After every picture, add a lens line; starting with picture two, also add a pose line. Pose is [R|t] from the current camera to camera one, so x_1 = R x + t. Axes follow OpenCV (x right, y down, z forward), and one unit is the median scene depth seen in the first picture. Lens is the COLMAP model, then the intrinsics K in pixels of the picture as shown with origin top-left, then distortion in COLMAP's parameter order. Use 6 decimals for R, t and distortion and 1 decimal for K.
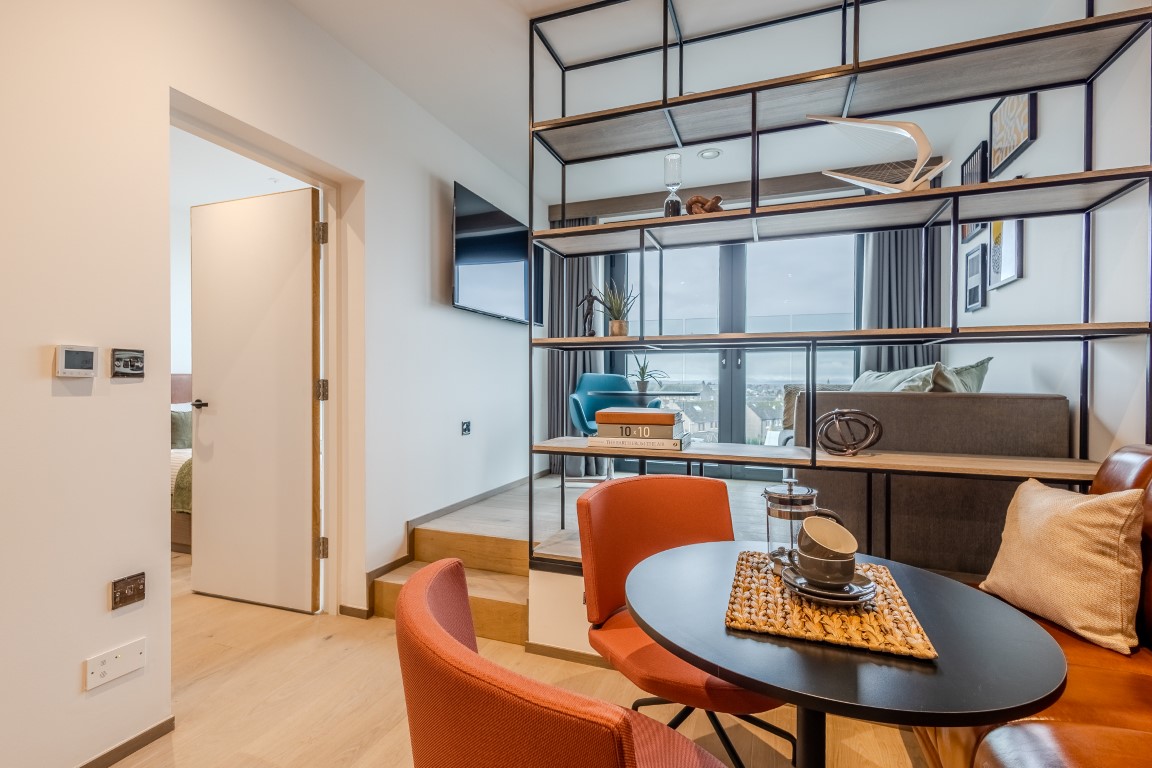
lens RADIAL K [[520.7, 0, 580.1], [0, 520.7, 386.6], [0, 0, 1]] dist [0.011046, -0.003318]
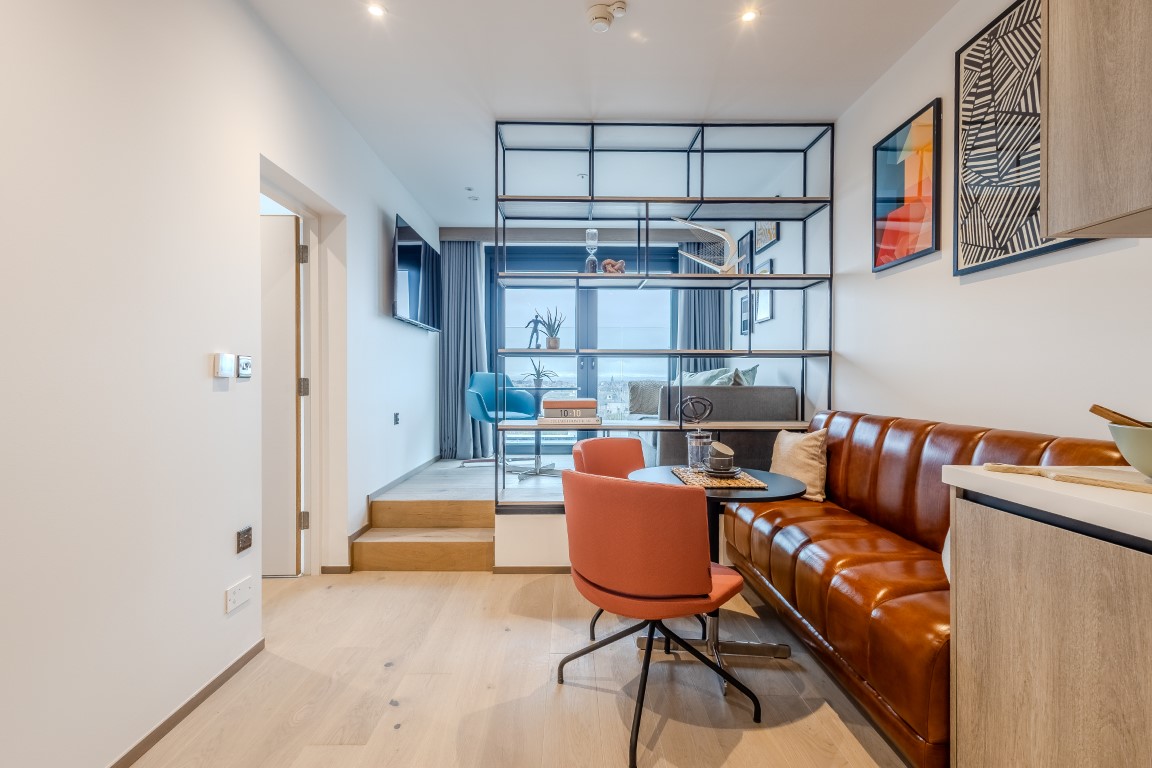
lens RADIAL K [[520.7, 0, 574.3], [0, 520.7, 382.6], [0, 0, 1]] dist [0.011046, -0.003318]
pose [[0.931383, -0.003448, 0.364024, -0.406741], [0.003992, 0.999992, -0.000742, 0.000216], [-0.364019, 0.002144, 0.931389, -0.374363]]
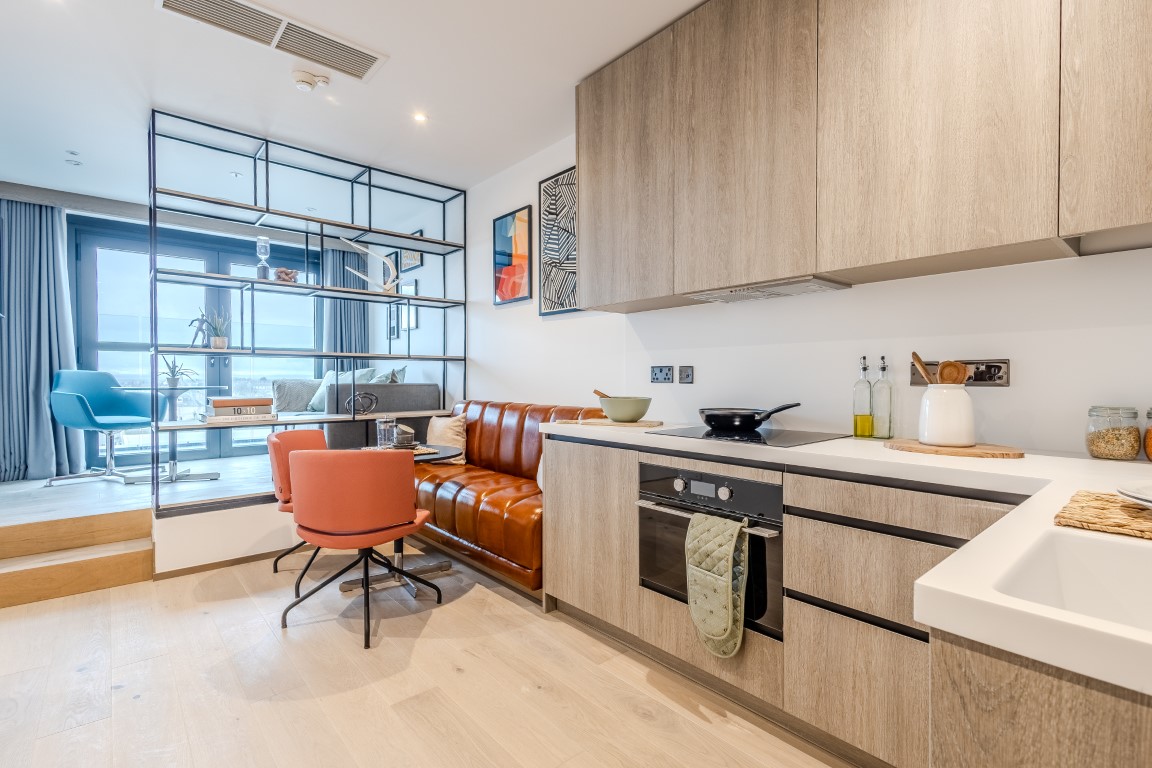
lens RADIAL K [[520.7, 0, 570.3], [0, 520.7, 388.5], [0, 0, 1]] dist [0.011046, -0.003318]
pose [[0.473102, -0.020926, 0.880759, -0.766997], [0.009130, 0.999781, 0.018850, -0.000605], [-0.880960, -0.000877, 0.473190, -0.569947]]
